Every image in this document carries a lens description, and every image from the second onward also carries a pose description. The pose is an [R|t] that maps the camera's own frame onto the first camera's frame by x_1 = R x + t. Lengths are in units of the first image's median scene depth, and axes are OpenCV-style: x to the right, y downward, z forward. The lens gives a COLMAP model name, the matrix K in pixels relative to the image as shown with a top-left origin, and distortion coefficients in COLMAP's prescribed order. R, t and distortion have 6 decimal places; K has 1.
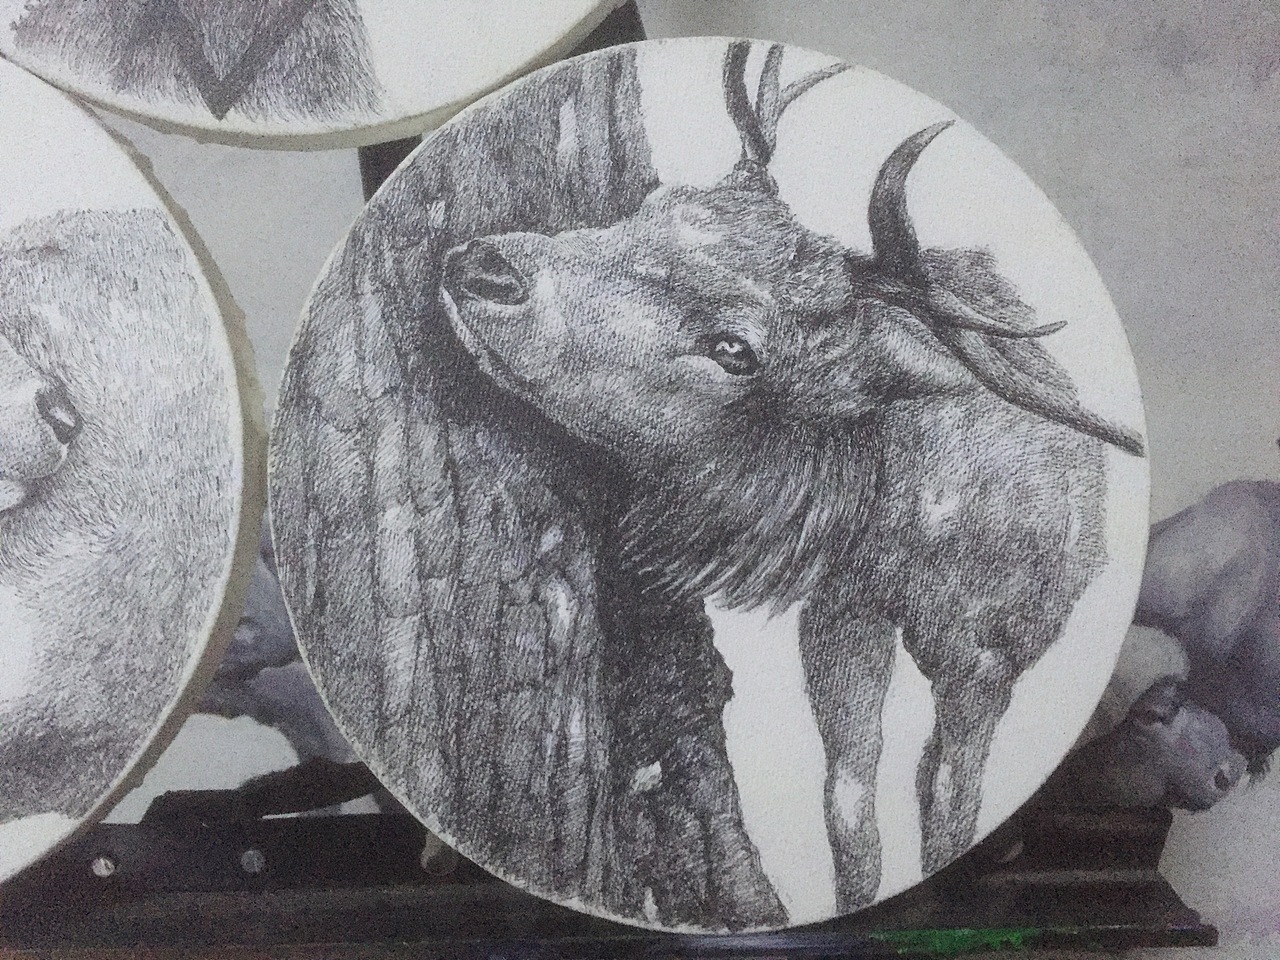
lens RADIAL K [[1087.9, 0, 643.0], [0, 1087.9, 482.1], [0, 0, 1]] dist [0.056656, -0.081360]
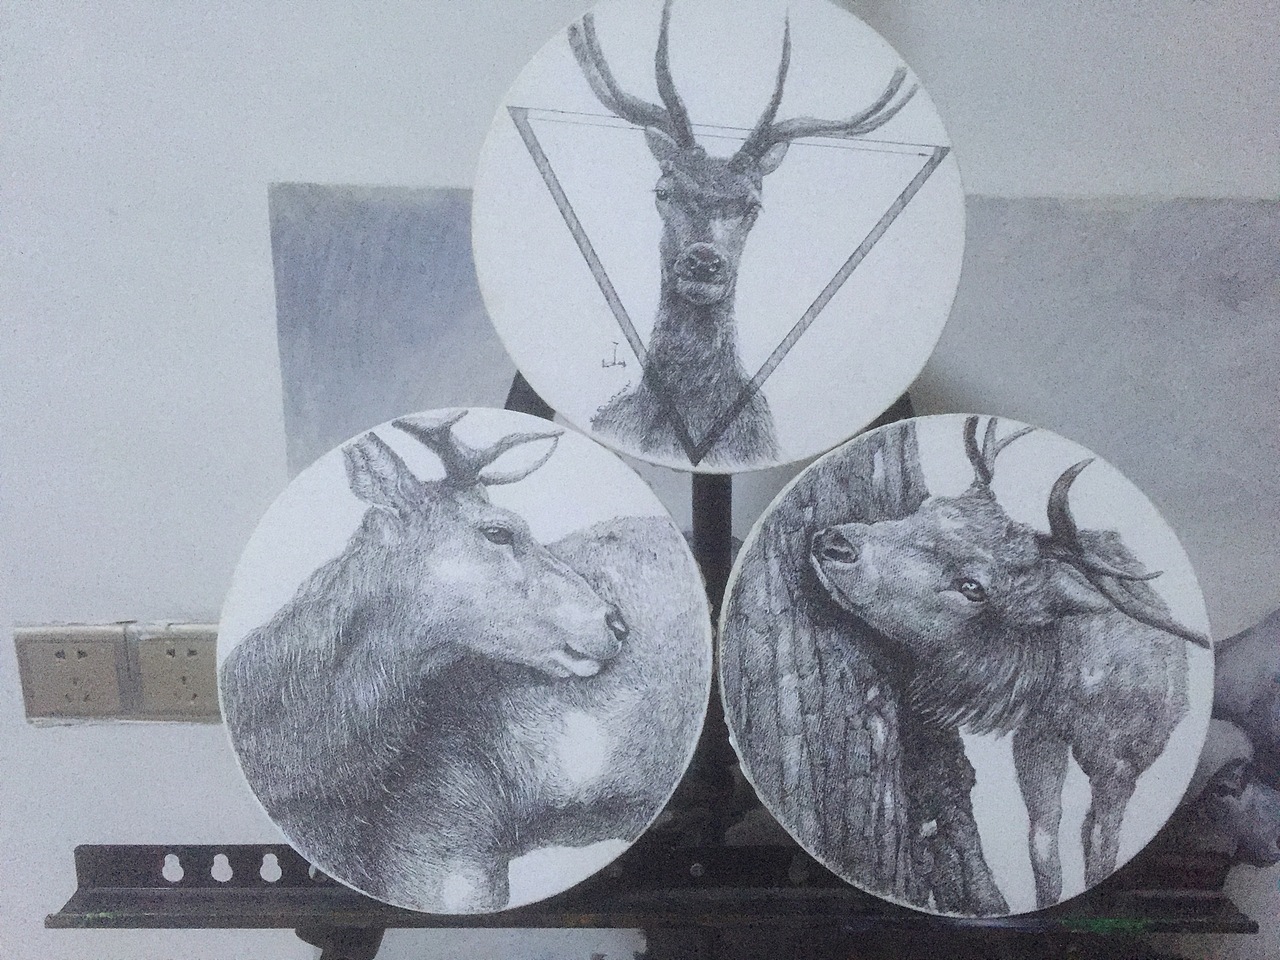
lens RADIAL K [[1087.9, 0, 634.7], [0, 1087.9, 476.1], [0, 0, 1]] dist [0.056656, -0.081360]
pose [[0.998078, 0.001591, -0.061942, -0.365751], [-0.004633, 0.998788, -0.049000, -0.216591], [0.061789, 0.049192, 0.996876, -0.850952]]
